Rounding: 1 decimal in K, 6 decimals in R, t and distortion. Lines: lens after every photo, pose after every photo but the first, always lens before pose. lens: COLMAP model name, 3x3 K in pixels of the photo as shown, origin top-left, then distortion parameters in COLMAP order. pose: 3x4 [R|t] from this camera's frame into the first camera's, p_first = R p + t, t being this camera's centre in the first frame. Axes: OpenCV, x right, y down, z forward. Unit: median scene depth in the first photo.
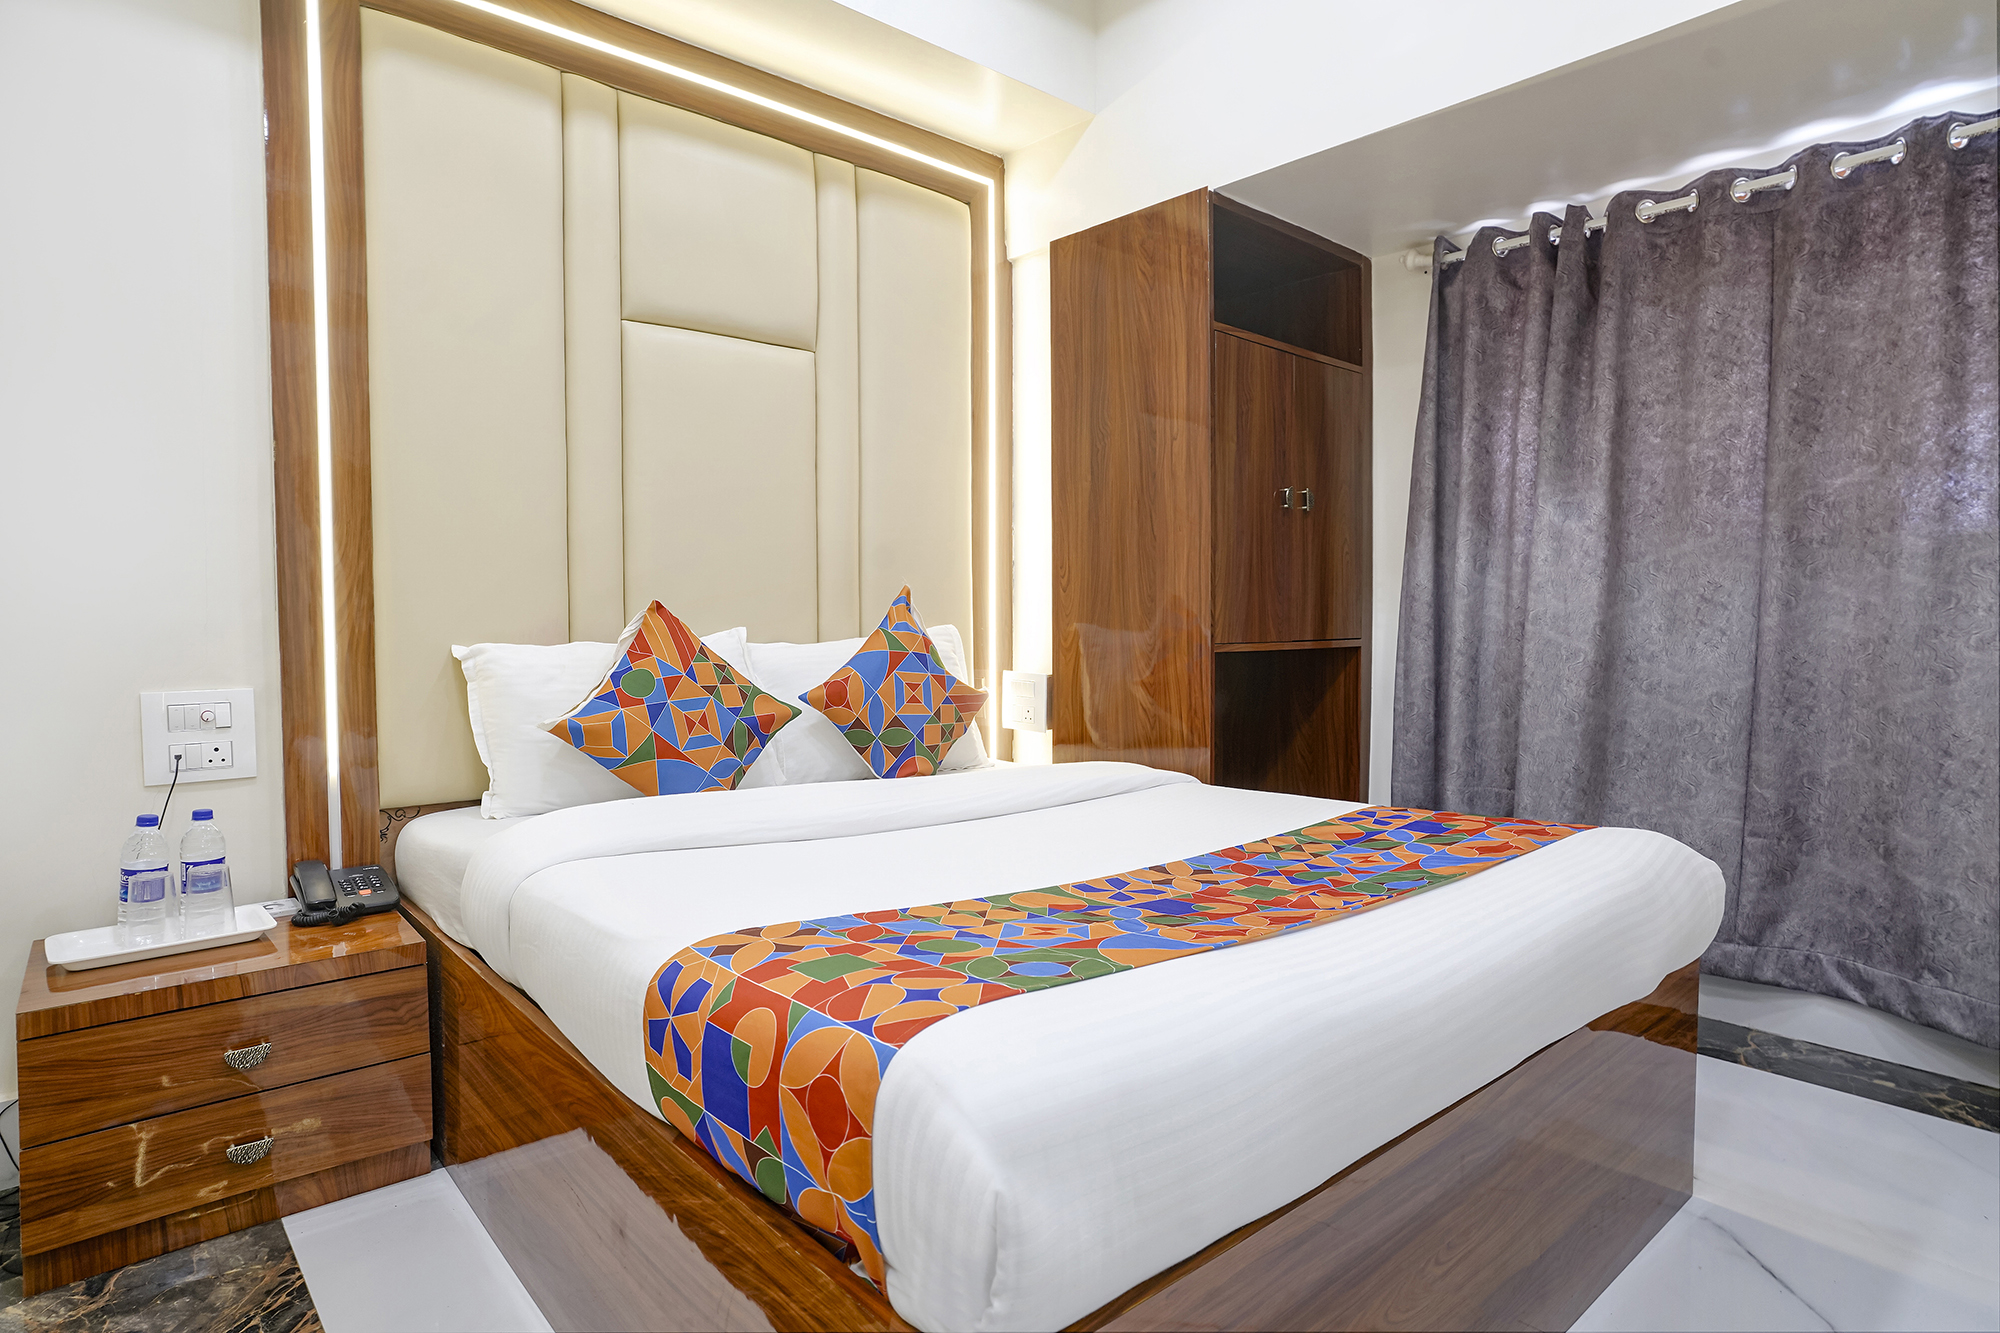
lens RADIAL K [[1055.8, 0, 992.7], [0, 1055.8, 658.9], [0, 0, 1]] dist [-0.073612, 0.038813]
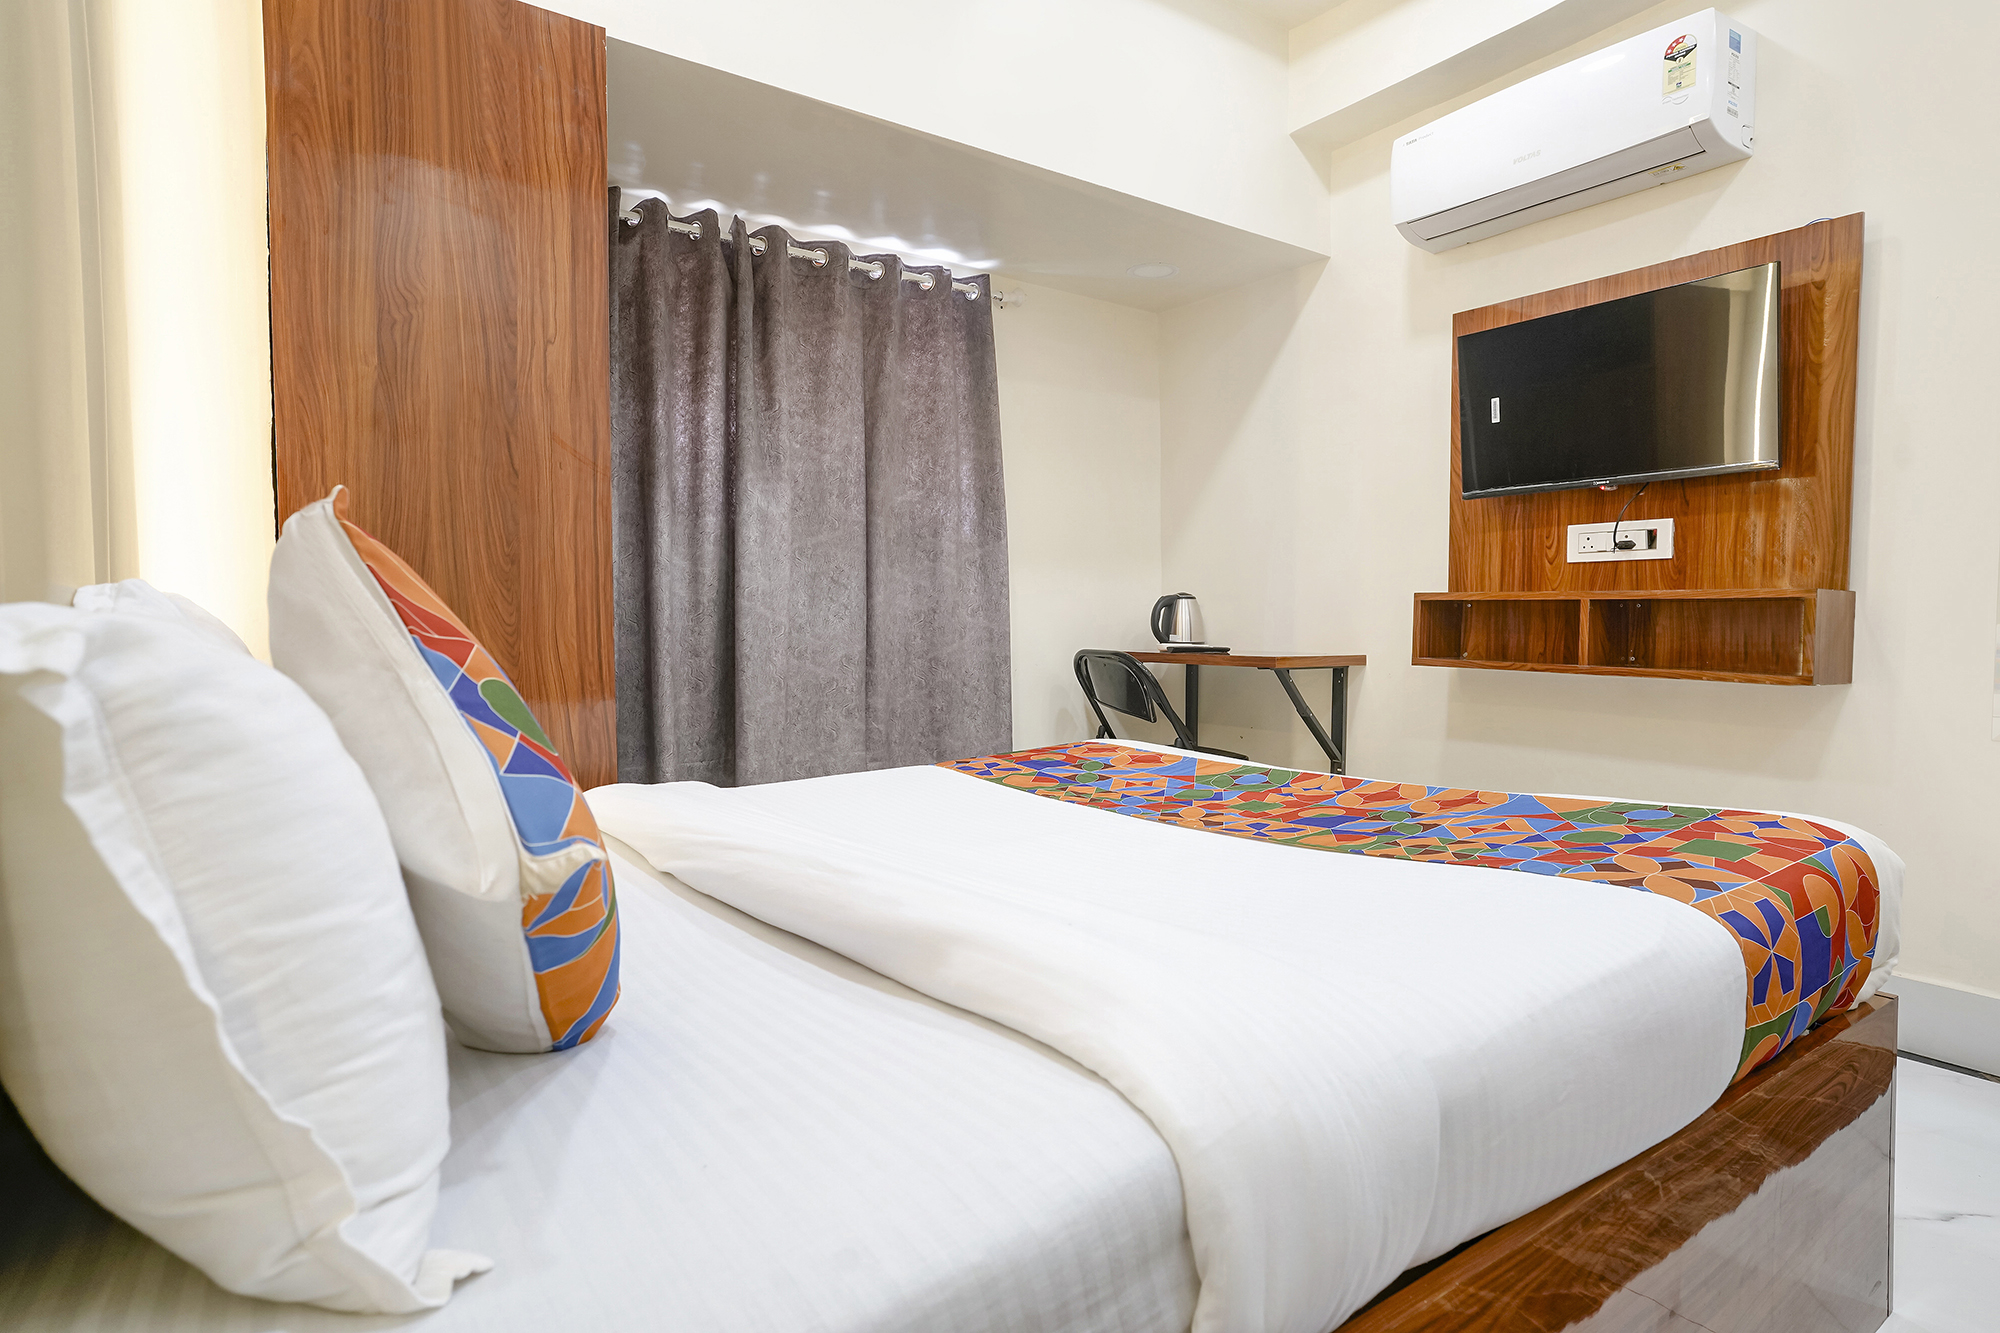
lens RADIAL K [[1055.8, 0, 992.7], [0, 1055.8, 658.9], [0, 0, 1]] dist [-0.073612, 0.038813]
pose [[0.107173, -0.043490, 0.993289, -0.568260], [0.042150, 0.998343, 0.039163, -0.005118], [-0.993347, 0.037669, 0.108829, 0.679048]]
